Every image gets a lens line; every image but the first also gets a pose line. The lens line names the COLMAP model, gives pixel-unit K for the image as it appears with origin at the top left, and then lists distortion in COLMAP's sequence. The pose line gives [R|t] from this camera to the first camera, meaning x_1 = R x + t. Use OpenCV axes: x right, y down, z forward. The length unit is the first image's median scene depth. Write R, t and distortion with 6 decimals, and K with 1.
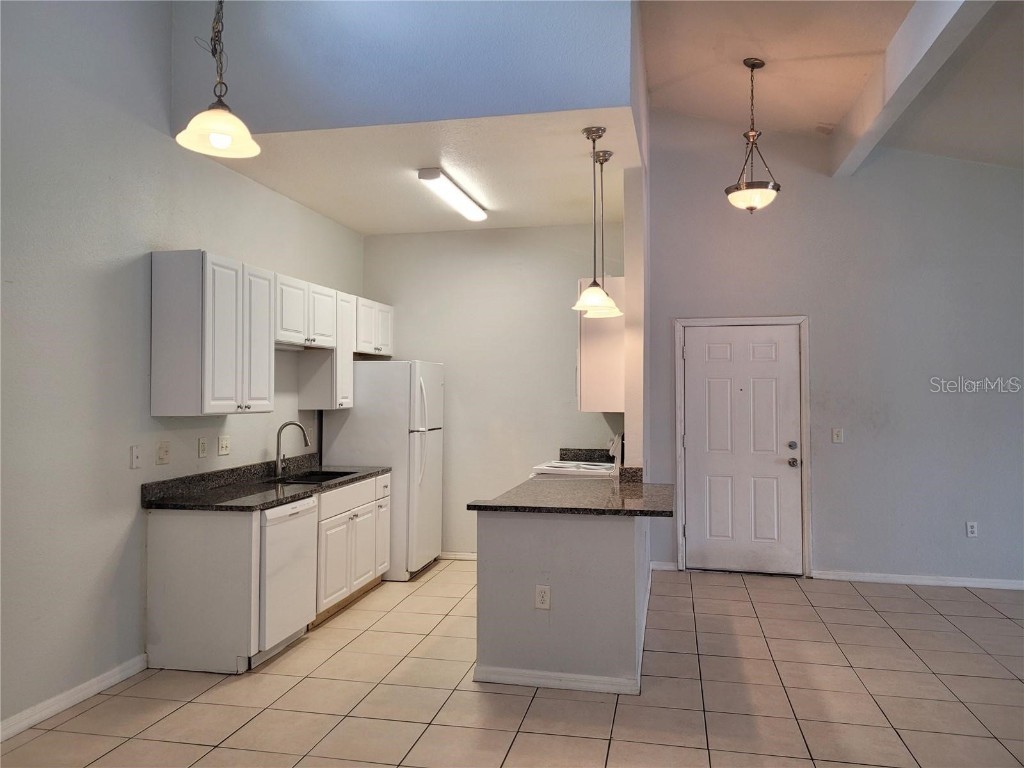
lens RADIAL K [[769.7, 0, 508.3], [0, 769.7, 374.0], [0, 0, 1]] dist [0.052816, -0.036497]
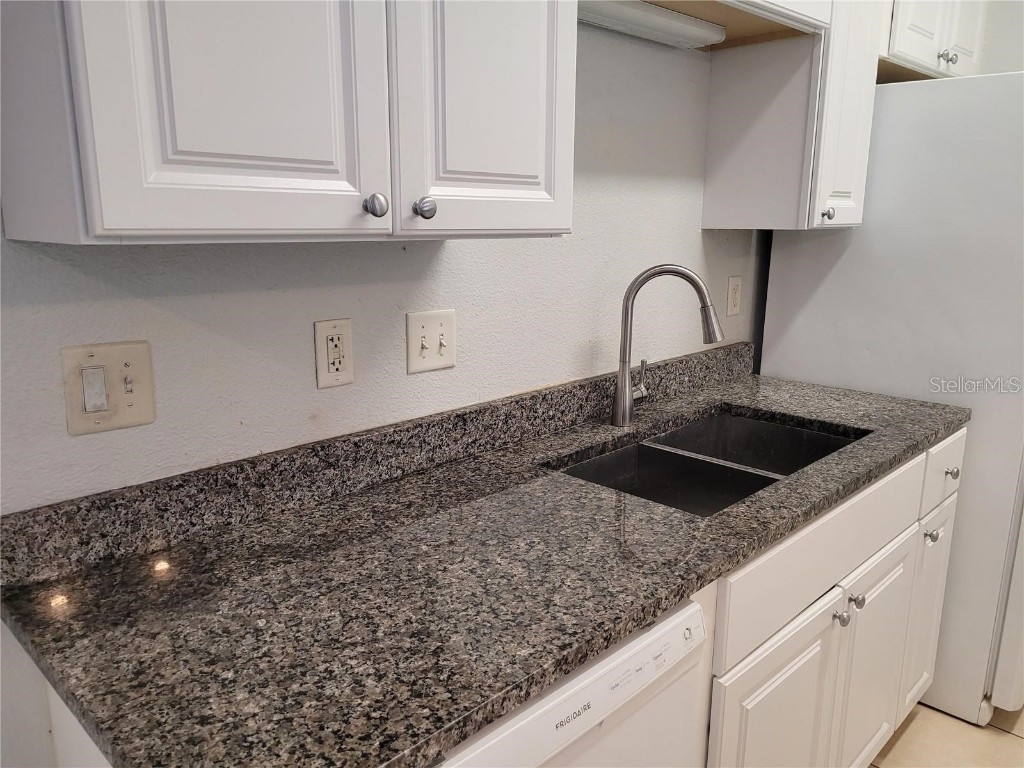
lens RADIAL K [[769.7, 0, 508.5], [0, 769.7, 379.7], [0, 0, 1]] dist [0.052816, -0.036497]
pose [[0.840981, 0.119836, -0.527626, -0.159844], [0.006728, 0.972773, 0.231664, 0.032884], [0.541022, -0.198375, 0.817277, 0.692630]]
